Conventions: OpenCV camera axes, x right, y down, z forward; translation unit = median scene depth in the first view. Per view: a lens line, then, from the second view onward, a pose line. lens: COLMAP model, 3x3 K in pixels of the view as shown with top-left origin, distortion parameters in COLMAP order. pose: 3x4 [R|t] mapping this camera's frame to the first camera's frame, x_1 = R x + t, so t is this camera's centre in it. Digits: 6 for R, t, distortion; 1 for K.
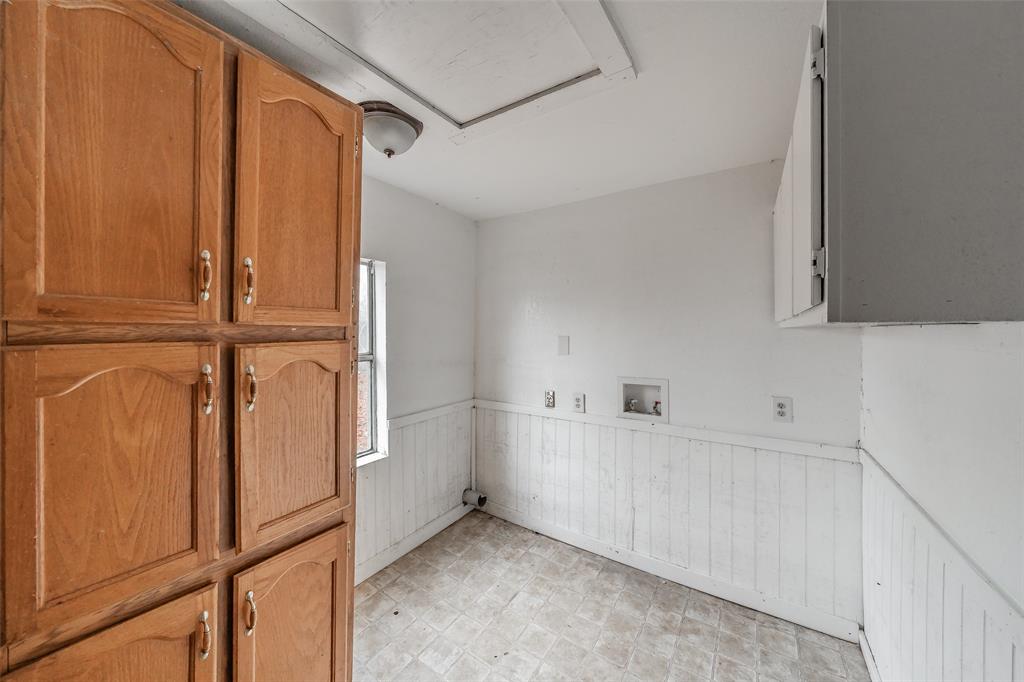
lens RADIAL K [[364.8, 0, 511.3], [0, 364.8, 331.1], [0, 0, 1]] dist [-0.002707, -0.000072]
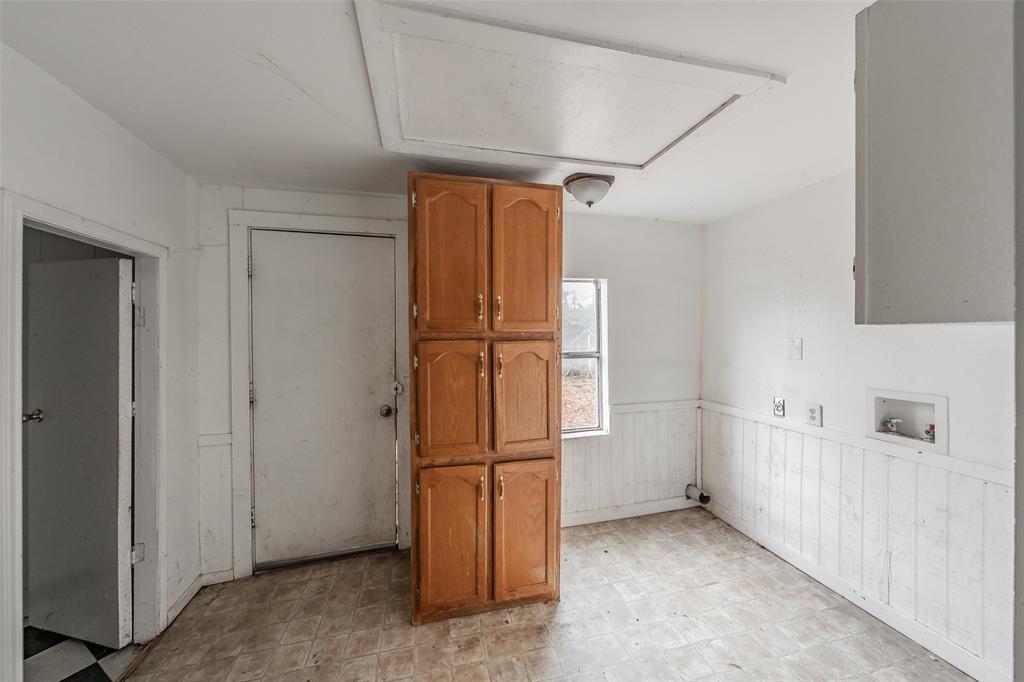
lens RADIAL K [[364.8, 0, 514.4], [0, 364.8, 338.3], [0, 0, 1]] dist [-0.002707, -0.000072]
pose [[0.745490, 0.002247, -0.666513, 0.396504], [0.005948, 0.999932, 0.010023, -0.000418], [0.666490, -0.011436, 0.745426, -0.229903]]
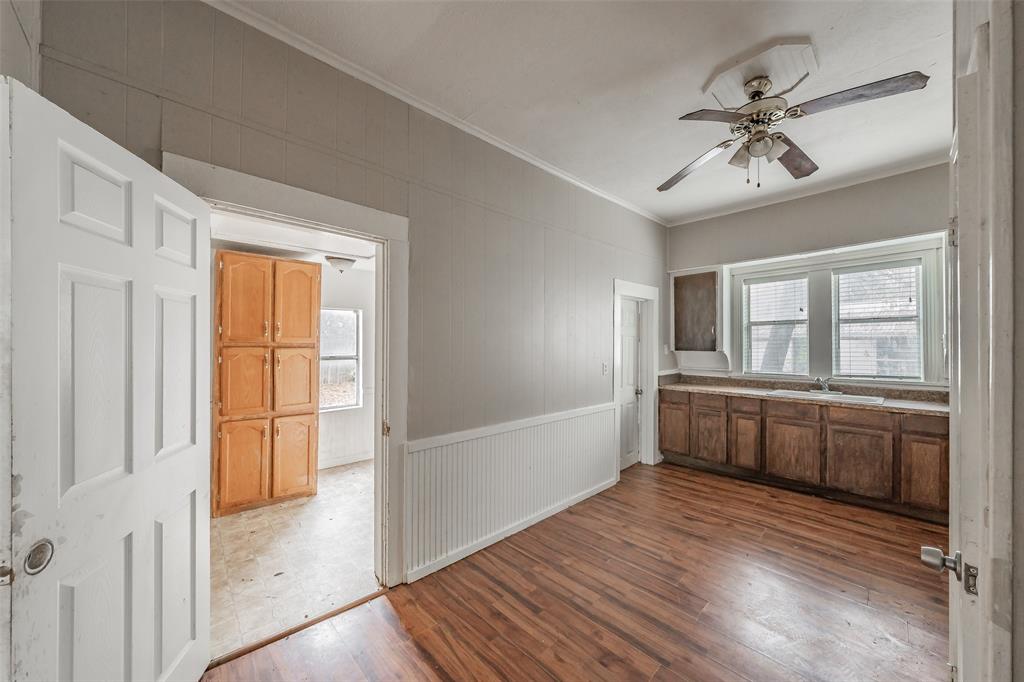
lens RADIAL K [[364.8, 0, 512.3], [0, 364.8, 343.2], [0, 0, 1]] dist [-0.002707, -0.000072]
pose [[0.972513, 0.010154, -0.232627, 1.454624], [-0.010466, 0.999945, -0.000107, -0.023433], [0.232613, 0.002539, 0.972566, -1.186176]]
